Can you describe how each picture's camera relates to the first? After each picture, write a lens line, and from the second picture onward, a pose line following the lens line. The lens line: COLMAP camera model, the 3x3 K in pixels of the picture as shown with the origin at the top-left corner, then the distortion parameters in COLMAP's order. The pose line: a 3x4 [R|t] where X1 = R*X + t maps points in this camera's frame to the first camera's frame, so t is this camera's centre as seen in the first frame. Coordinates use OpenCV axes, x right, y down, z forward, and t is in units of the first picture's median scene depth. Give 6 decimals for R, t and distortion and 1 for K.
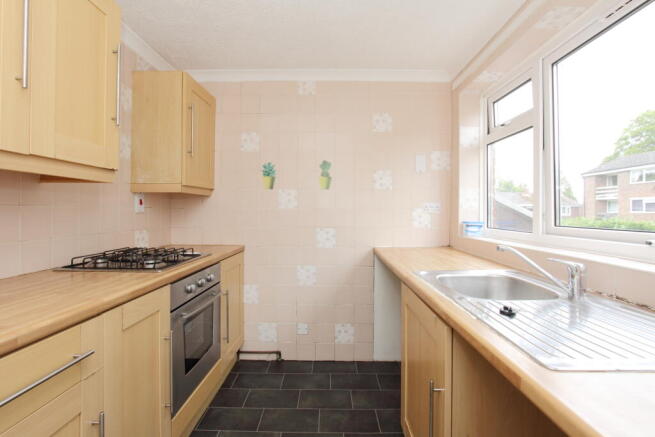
lens RADIAL K [[307.8, 0, 324.2], [0, 307.8, 213.9], [0, 0, 1]] dist [-0.011137, 0.001388]
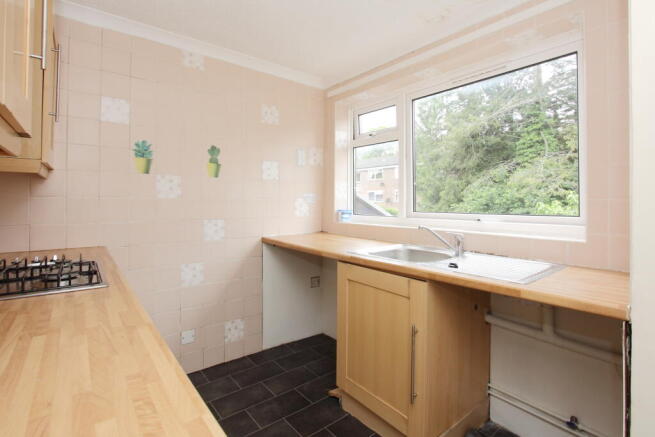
lens RADIAL K [[323.0, 0, 328.9], [0, 323.0, 201.7], [0, 0, 1]] dist [-0.000953, 0.000216]
pose [[0.773335, -0.000599, 0.633997, -0.342635], [0.003242, 0.999990, -0.003010, -0.003176], [-0.633989, 0.004383, 0.773330, 0.044294]]
